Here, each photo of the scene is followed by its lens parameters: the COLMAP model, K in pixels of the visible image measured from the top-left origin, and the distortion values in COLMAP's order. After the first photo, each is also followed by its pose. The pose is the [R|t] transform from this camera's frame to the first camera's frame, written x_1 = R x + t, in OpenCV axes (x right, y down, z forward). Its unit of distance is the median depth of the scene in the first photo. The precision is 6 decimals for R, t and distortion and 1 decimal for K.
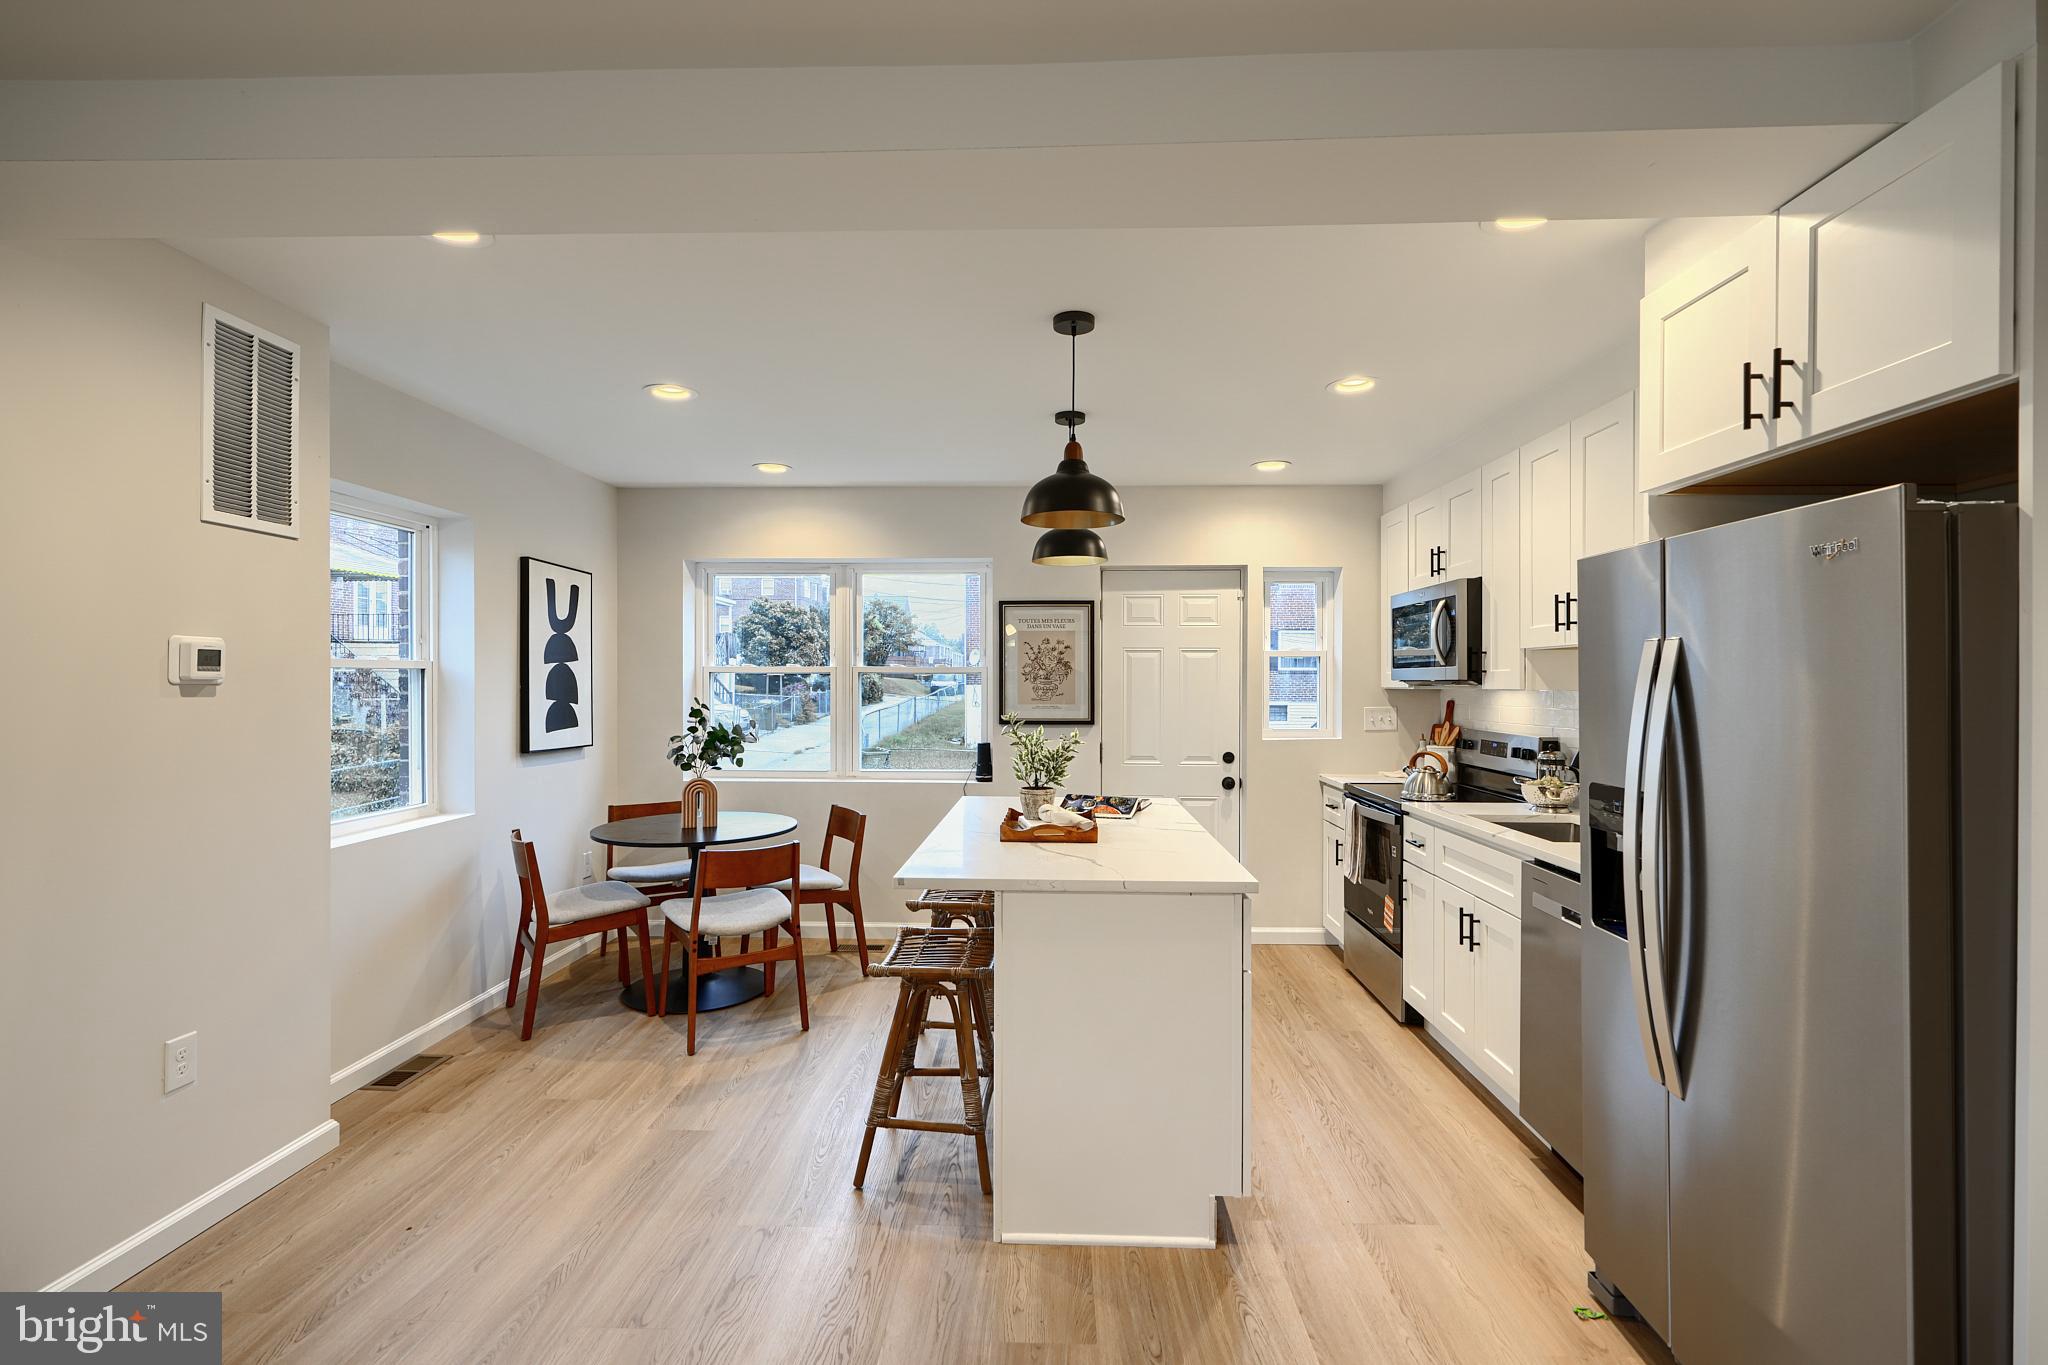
lens RADIAL K [[937.3, 0, 1025.7], [0, 937.3, 683.6], [0, 0, 1]] dist [-0.000578, -0.000133]
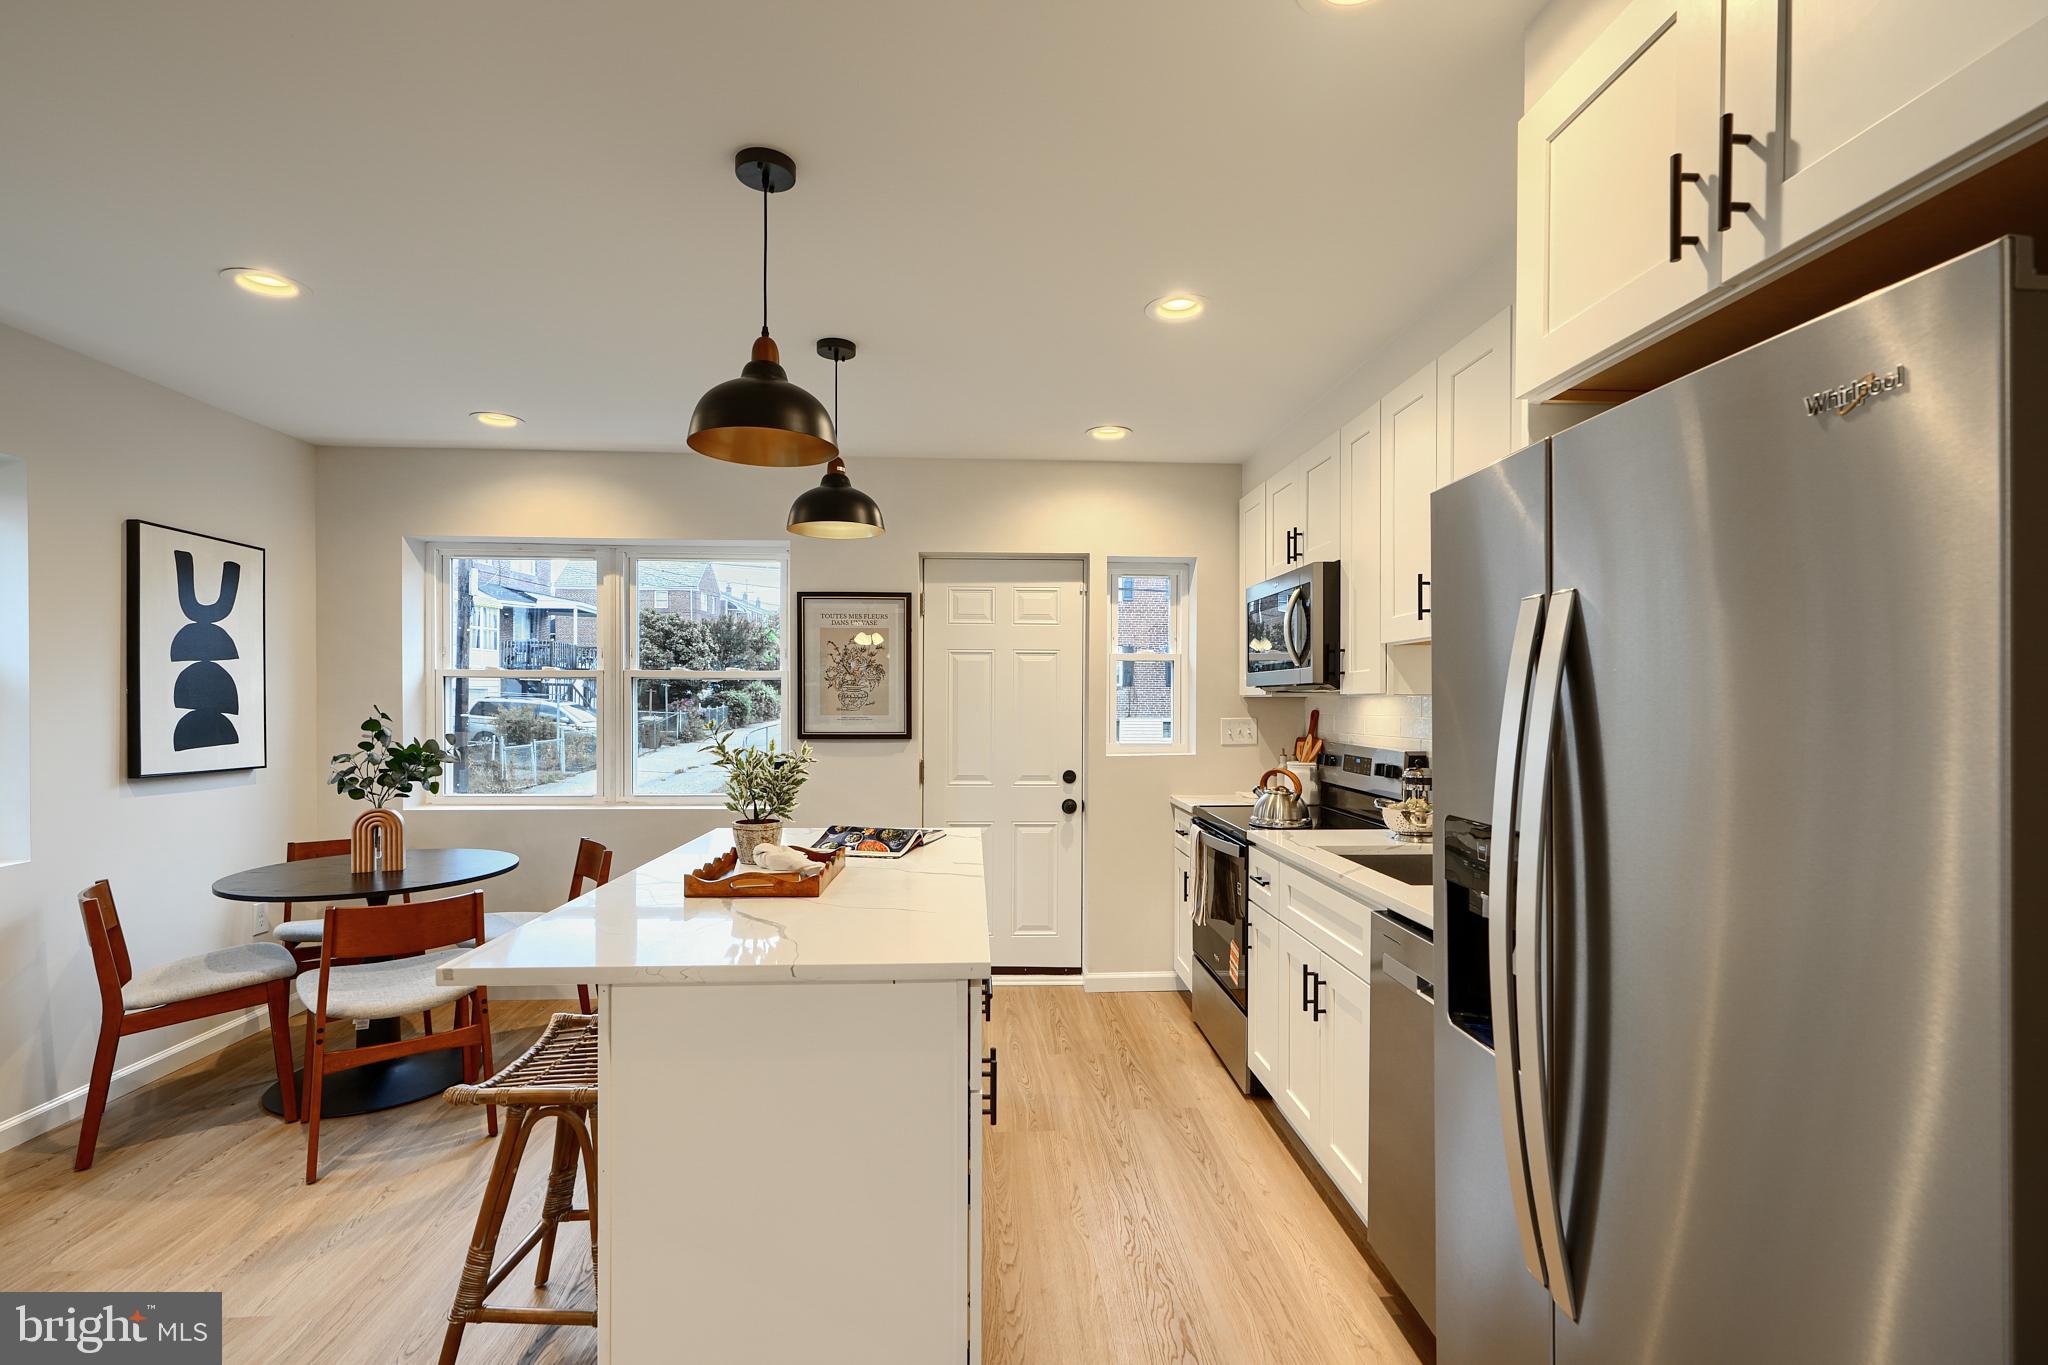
lens RADIAL K [[937.5, 0, 1031.0], [0, 937.5, 706.2], [0, 0, 1]] dist [0.001883, -0.000315]
pose [[0.995081, 0.000764, 0.099061, 0.126697], [-0.001309, 0.999984, 0.005442, 0.012115], [-0.099056, -0.005545, 0.995066, 0.189654]]
